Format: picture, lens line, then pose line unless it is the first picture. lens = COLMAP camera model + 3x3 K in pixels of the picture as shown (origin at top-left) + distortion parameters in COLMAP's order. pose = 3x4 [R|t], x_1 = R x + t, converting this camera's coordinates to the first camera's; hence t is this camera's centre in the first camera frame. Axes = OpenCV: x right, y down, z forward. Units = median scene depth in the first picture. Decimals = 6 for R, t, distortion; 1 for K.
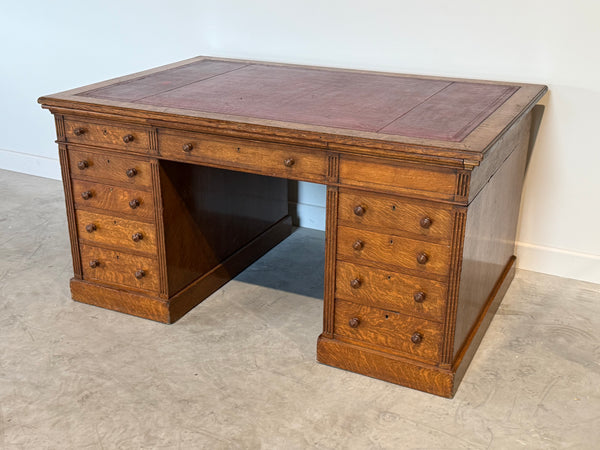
lens RADIAL K [[751.8, 0, 300.0], [0, 751.8, 225.0], [0, 0, 1]] dist [0.209708, -0.541224]
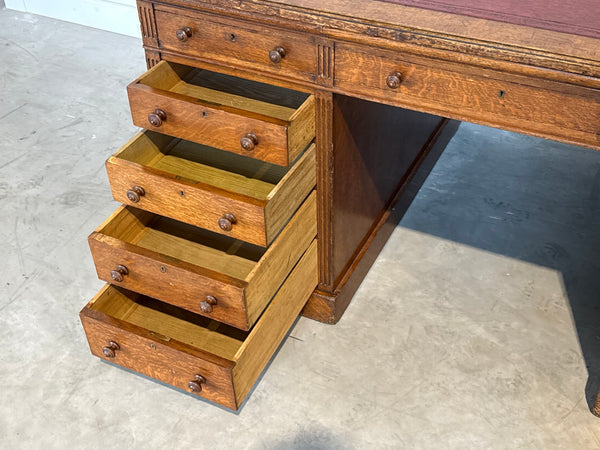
lens RADIAL K [[775.6, 0, 300.0], [0, 775.6, 225.0], [0, 0, 1]] dist [0.217387, -0.518978]
pose [[0.999379, -0.032742, 0.013052, -0.318029], [0.027192, 0.951789, 0.305545, -0.197245], [-0.022427, -0.305000, 0.952088, 0.478638]]
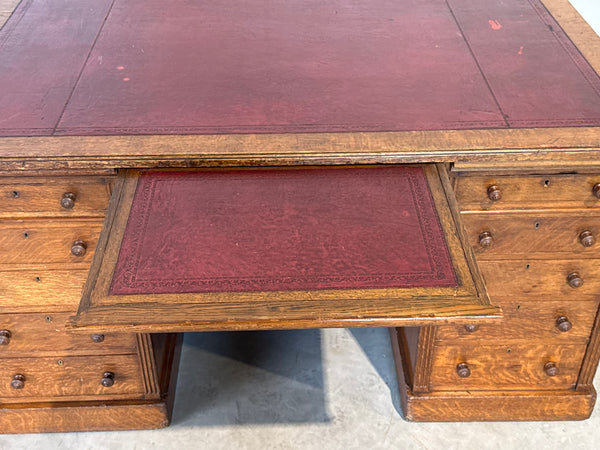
lens RADIAL K [[775.6, 0, 300.0], [0, 775.6, 225.0], [0, 0, 1]] dist [0.217387, -0.518978]
pose [[0.872634, -0.290332, 0.392706, -0.416974], [0.183628, 0.940157, 0.287027, -0.268280], [-0.452539, -0.178358, 0.873726, 0.453670]]
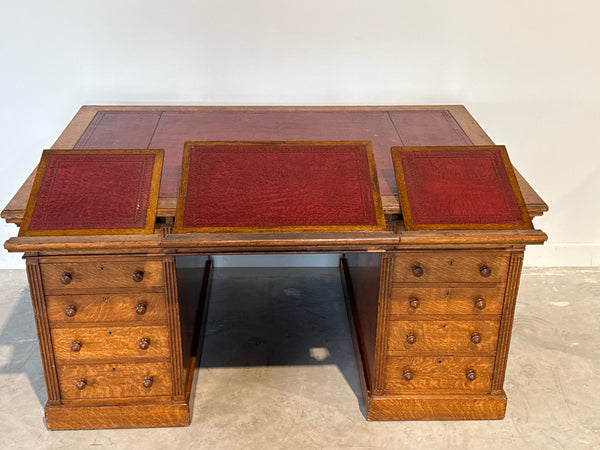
lens RADIAL K [[775.6, 0, 300.0], [0, 775.6, 225.0], [0, 0, 1]] dist [0.217387, -0.518978]
pose [[0.880511, -0.203727, 0.428013, -0.467978], [0.171765, 0.978695, 0.112486, -0.212512], [-0.441811, -0.025528, 0.896745, 0.125023]]
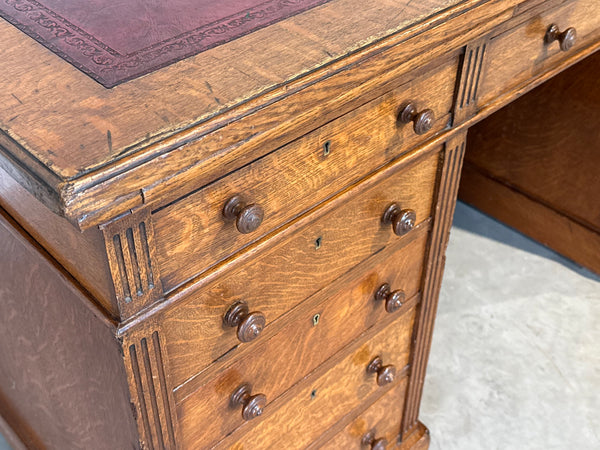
lens RADIAL K [[751.8, 0, 300.0], [0, 751.8, 225.0], [0, 0, 1]] dist [0.209708, -0.541224]
pose [[0.354719, -0.594289, 0.721800, -0.490419], [0.339778, 0.801155, 0.492647, -0.245727], [-0.871048, 0.070501, 0.486112, 0.966450]]
